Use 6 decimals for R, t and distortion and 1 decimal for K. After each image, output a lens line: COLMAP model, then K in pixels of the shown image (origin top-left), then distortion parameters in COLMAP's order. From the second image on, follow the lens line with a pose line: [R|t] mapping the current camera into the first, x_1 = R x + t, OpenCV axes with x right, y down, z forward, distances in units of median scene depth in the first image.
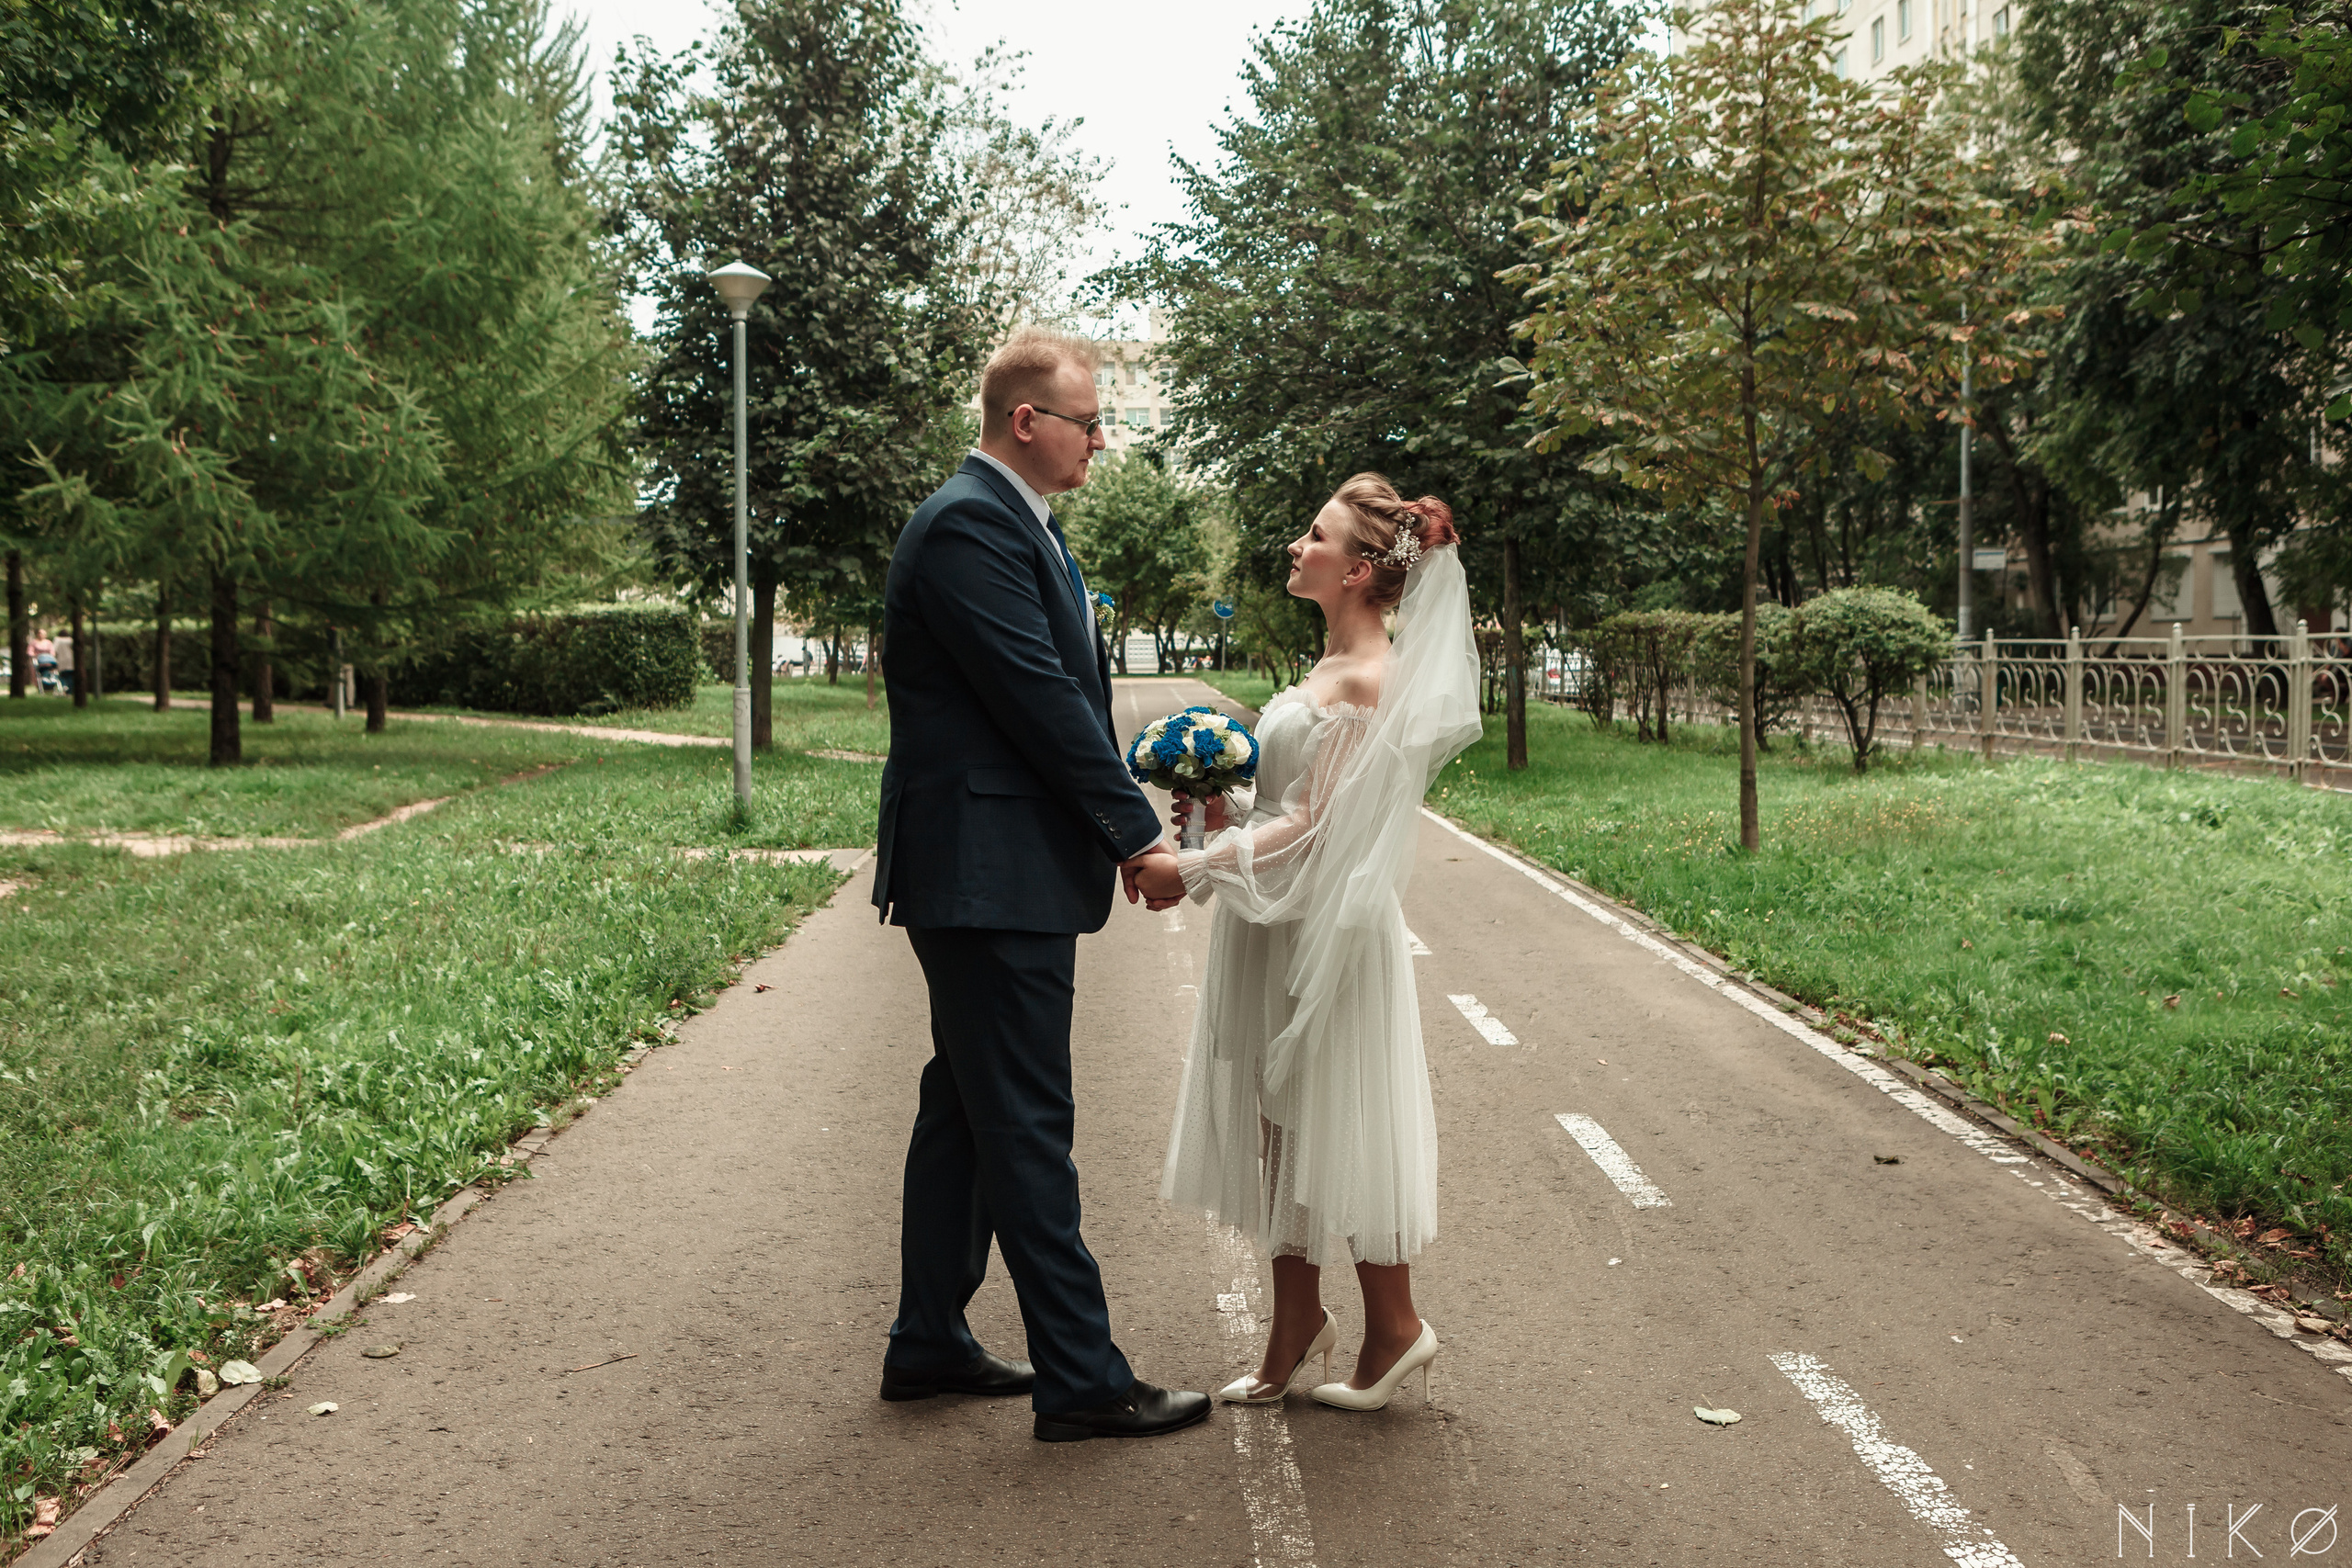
lens RADIAL K [[2273.2, 0, 1287.8], [0, 2273.2, 682.3], [0, 0, 1]] dist [0.004653, 0.000000]
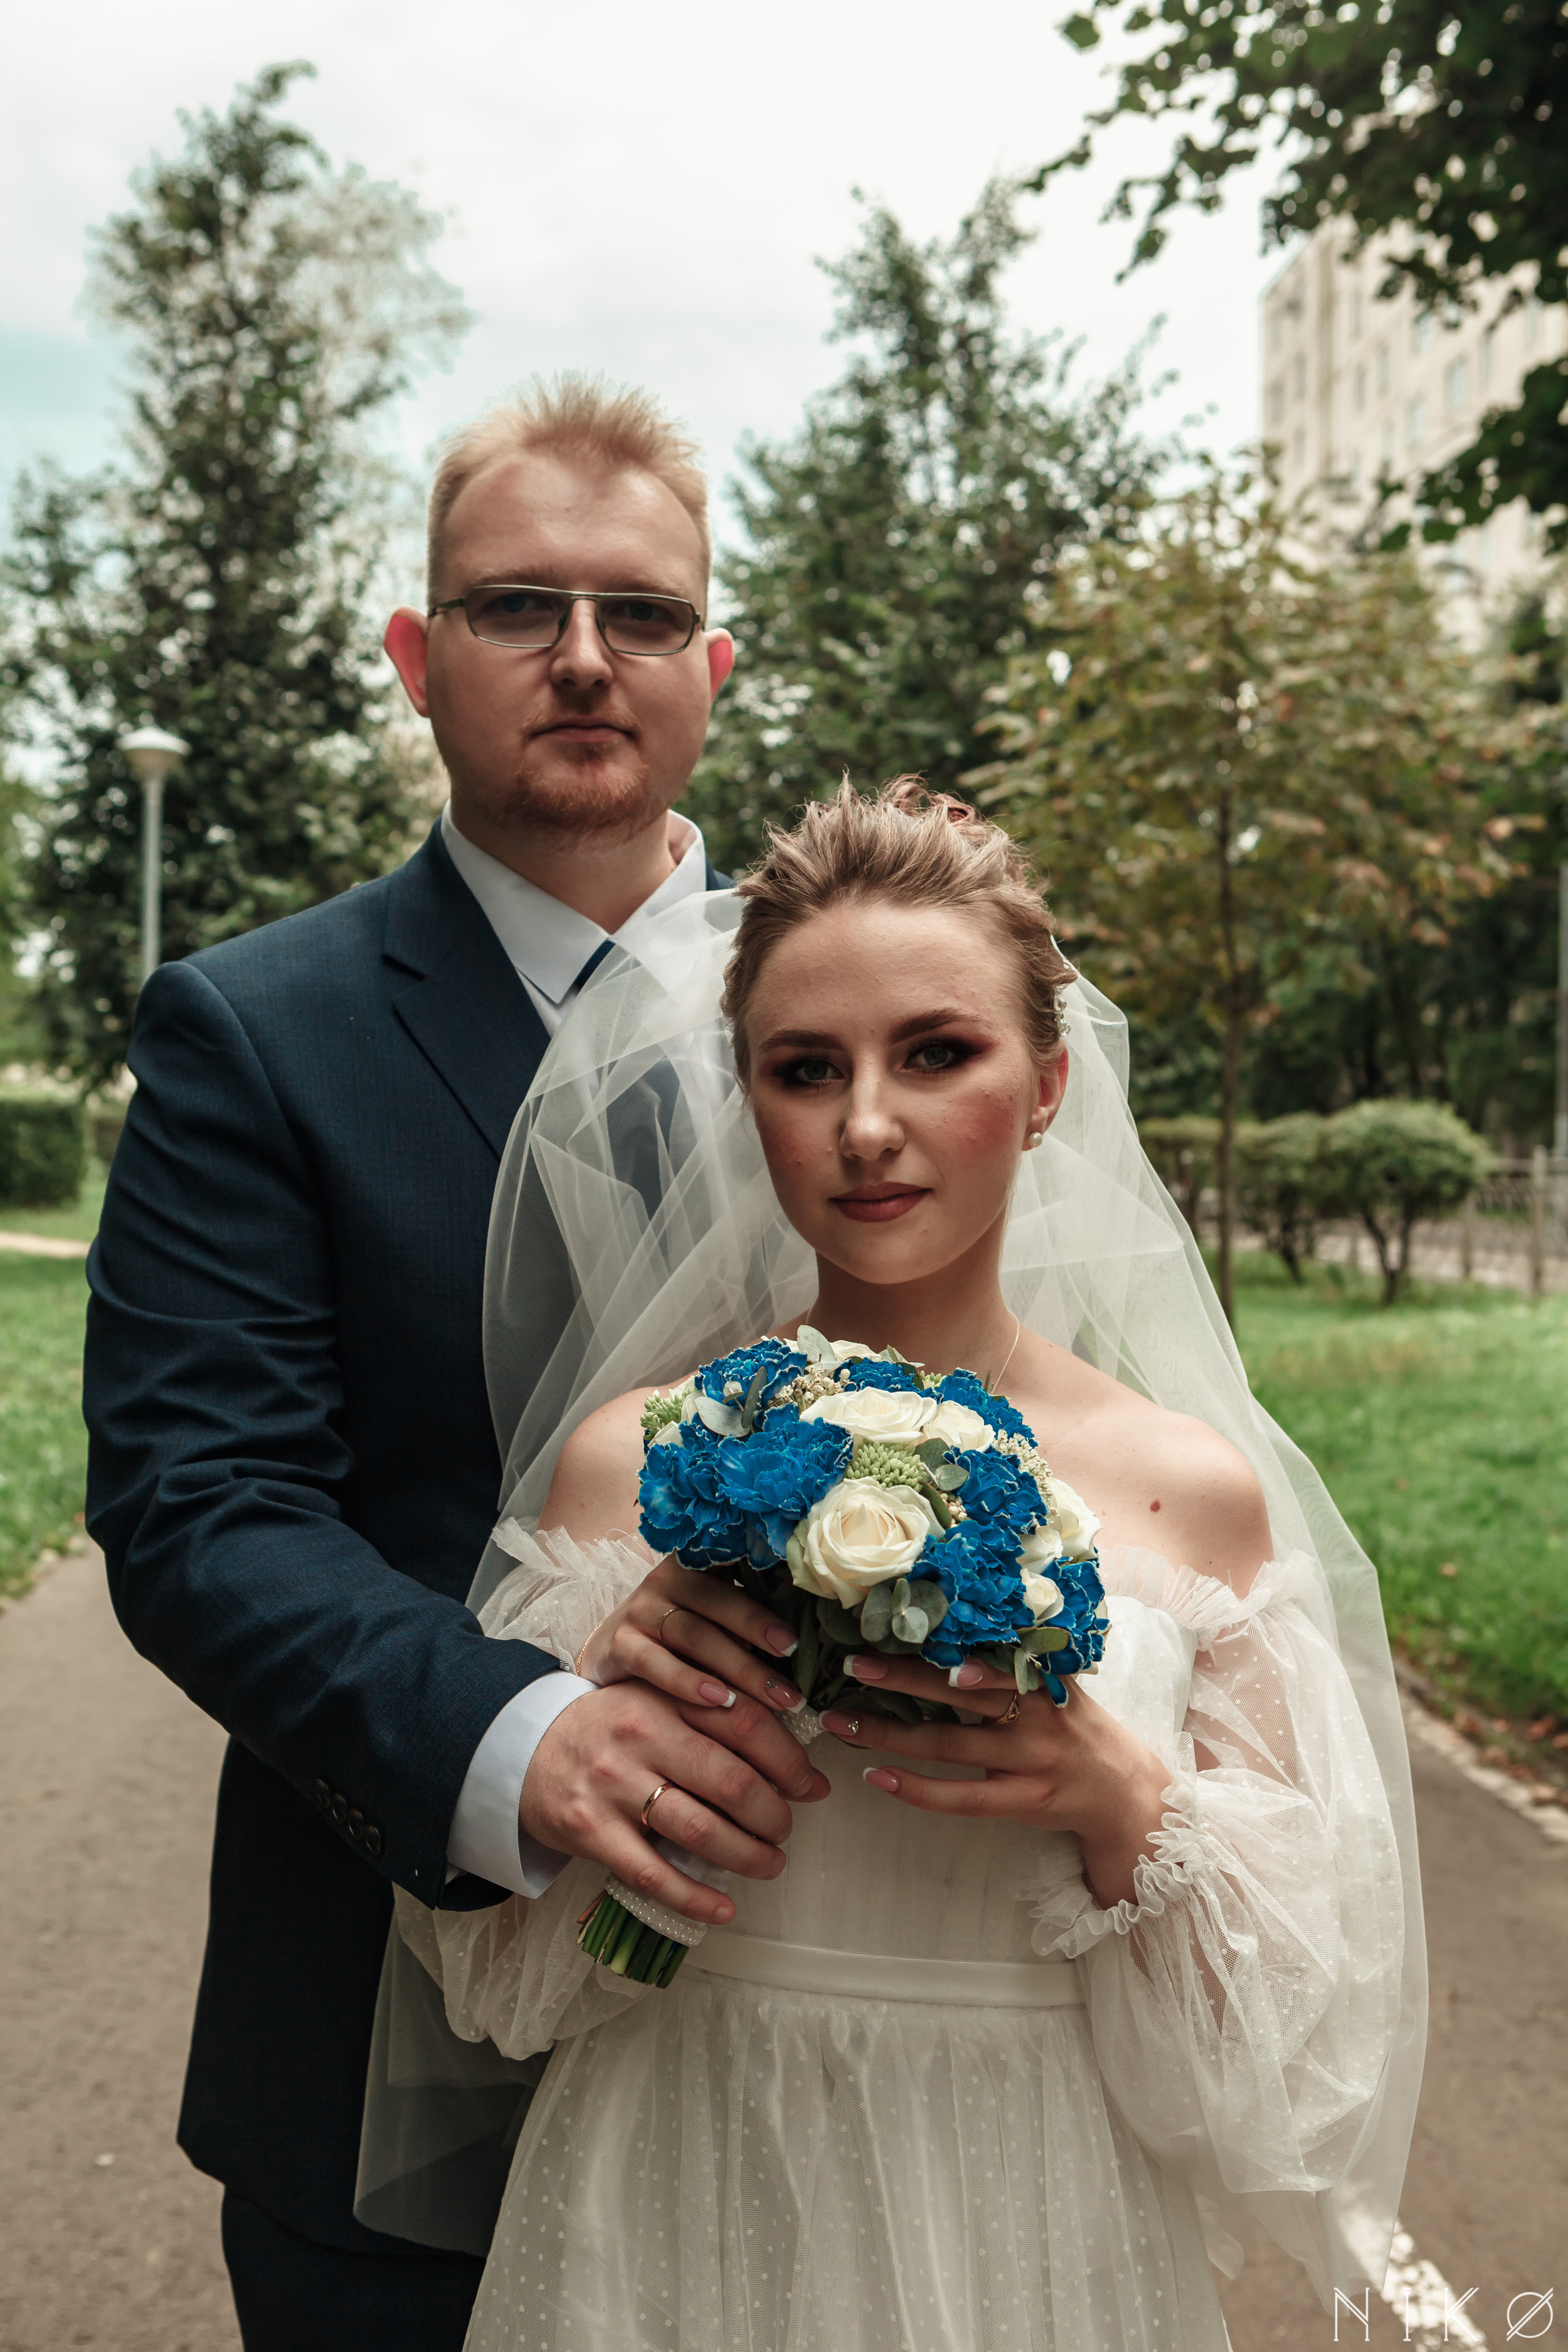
lens RADIAL K [[2725.4, 0, 829.0], [0, 2725.4, 1183.7], [0, 0, 1]] dist [-0.023318, 0.000000]
pose [[0.999764, 0.017001, 0.013552, 0.015502], [-0.016994, 0.999855, -0.000584, -0.003544], [-0.013560, 0.000354, 0.999908, -0.078307]]
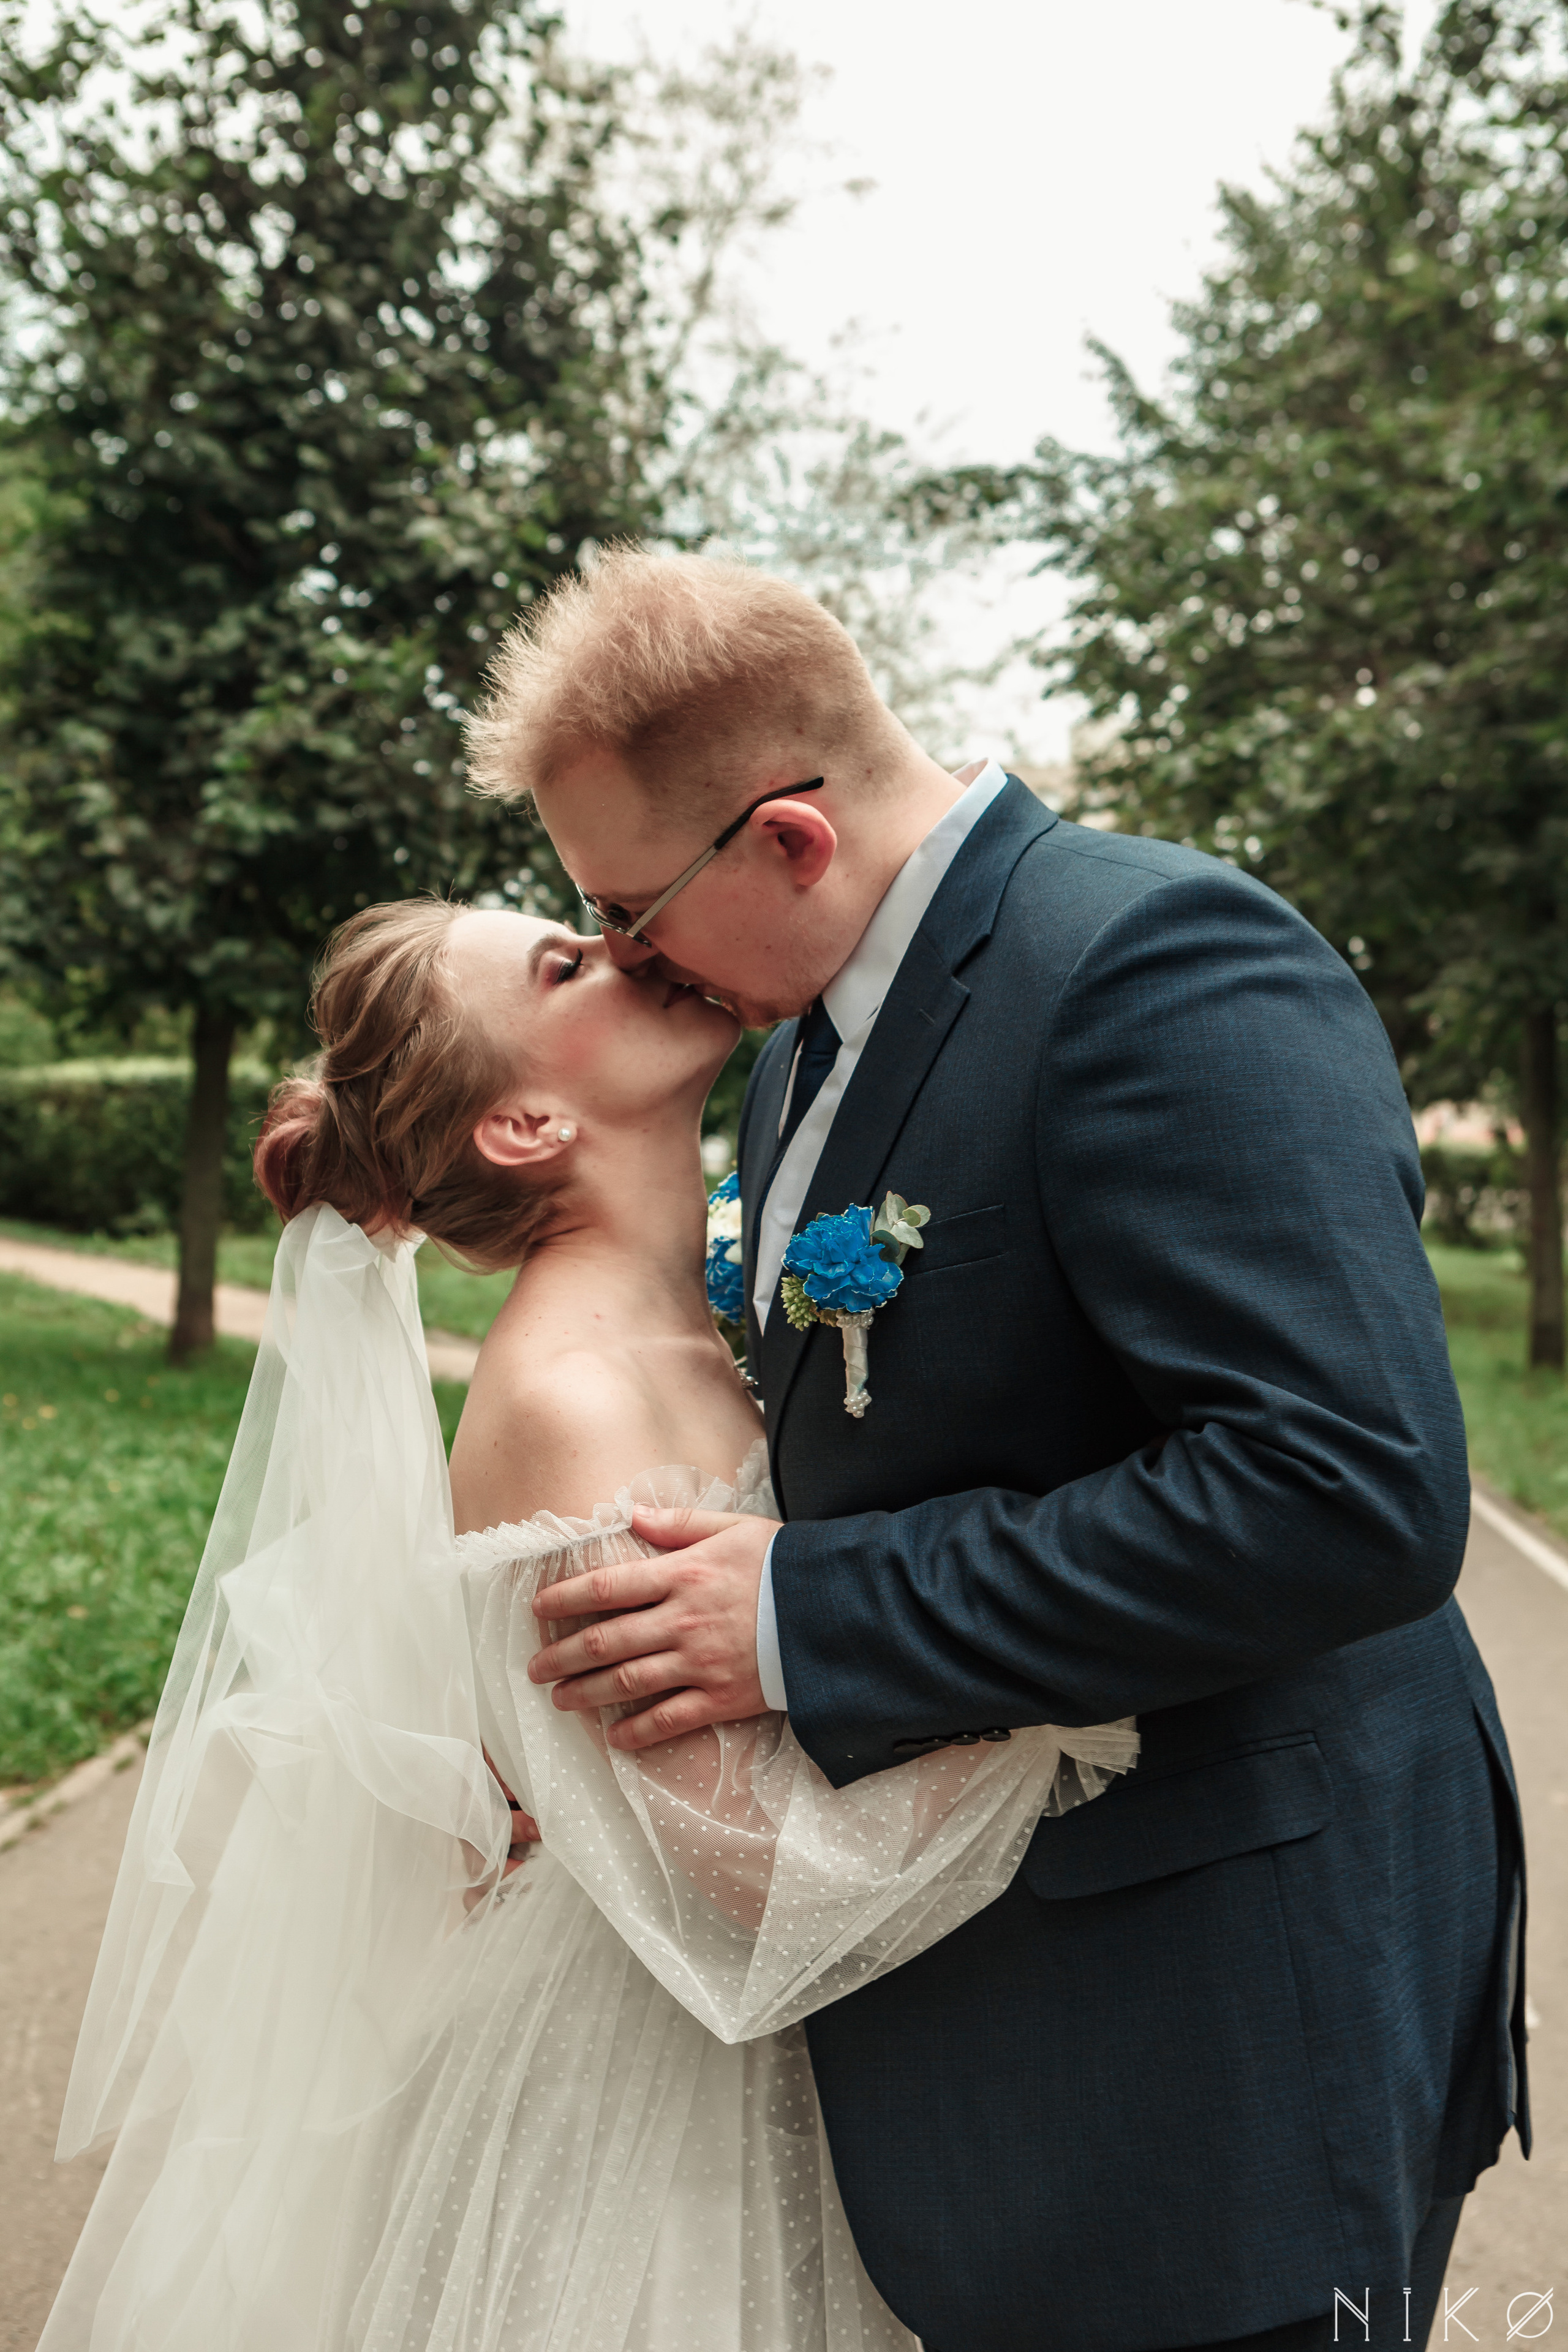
lens RADIAL K [[2725.4, 0, 803.2], [0, 2725.4, 1164.7], [0, 0, 1]] dist [-0.023318, 0.000000]
pose [[0.987841, 0.035365, -0.151389, -0.012840], [-0.036556, 0.999319, -0.005093, -0.013854], [0.151105, 0.010566, 0.988461, 0.445138]]
